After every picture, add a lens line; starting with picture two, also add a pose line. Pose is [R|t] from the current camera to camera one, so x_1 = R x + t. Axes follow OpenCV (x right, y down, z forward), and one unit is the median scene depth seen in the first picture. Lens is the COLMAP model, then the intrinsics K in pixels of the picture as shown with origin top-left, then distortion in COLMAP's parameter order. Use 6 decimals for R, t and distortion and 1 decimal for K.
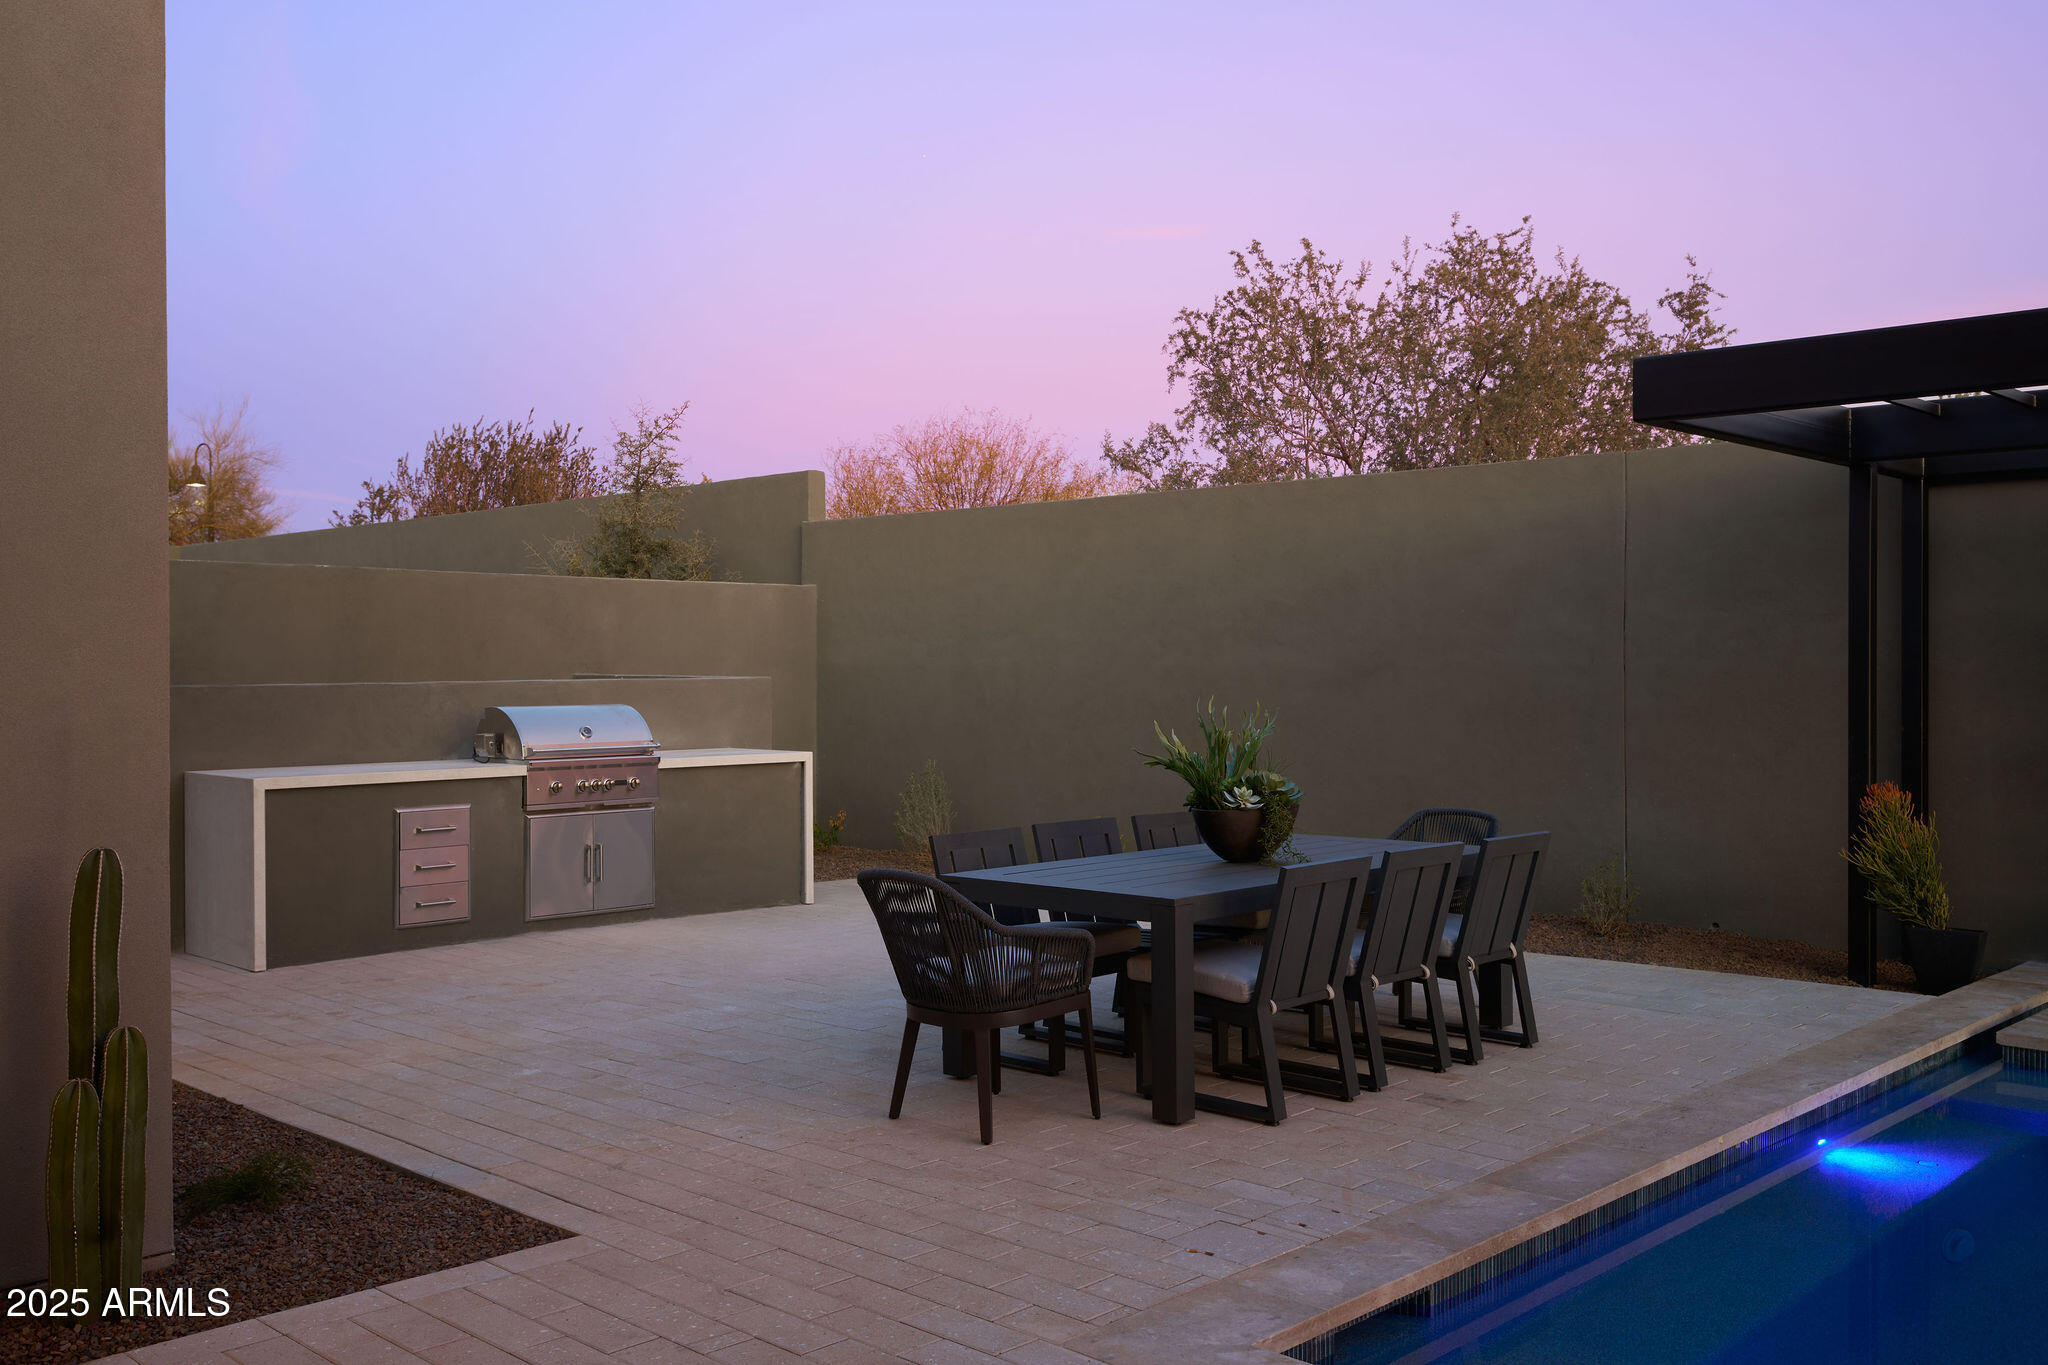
lens RADIAL K [[1681.2, 0, 1024.0], [0, 1681.2, 682.5], [0, 0, 1]] dist [0.000017, 0.003065]
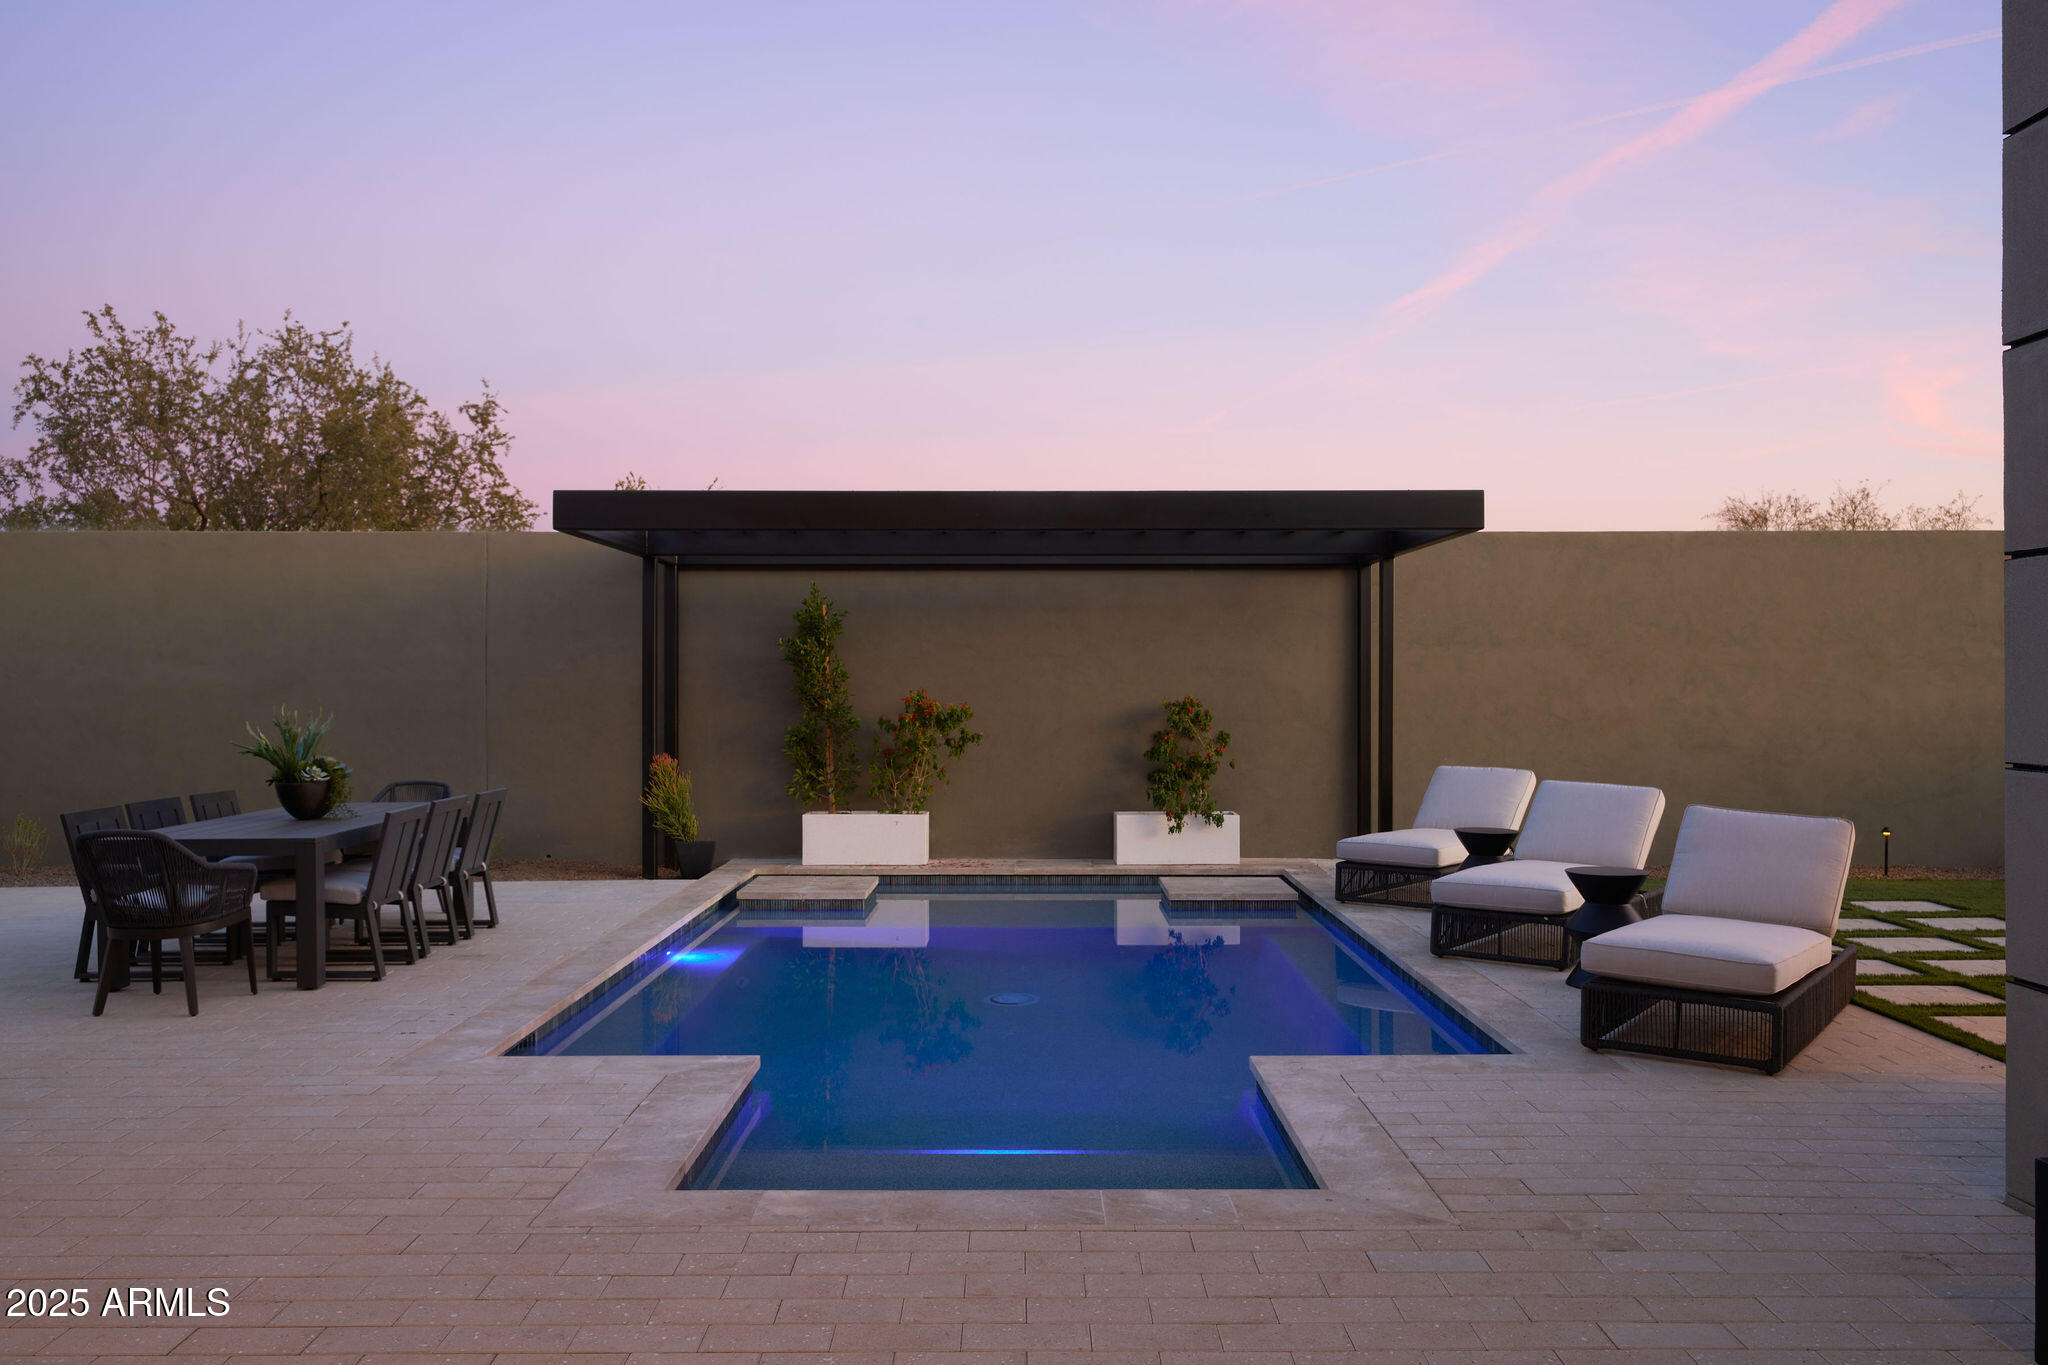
lens RADIAL K [[1681.2, 0, 1024.0], [0, 1681.2, 682.5], [0, 0, 1]] dist [0.000017, 0.003065]
pose [[0.691718, -0.001137, 0.722167, -0.277986], [0.006862, 0.999964, -0.004998, 0.000977], [-0.722135, 0.008412, 0.691701, -0.247452]]
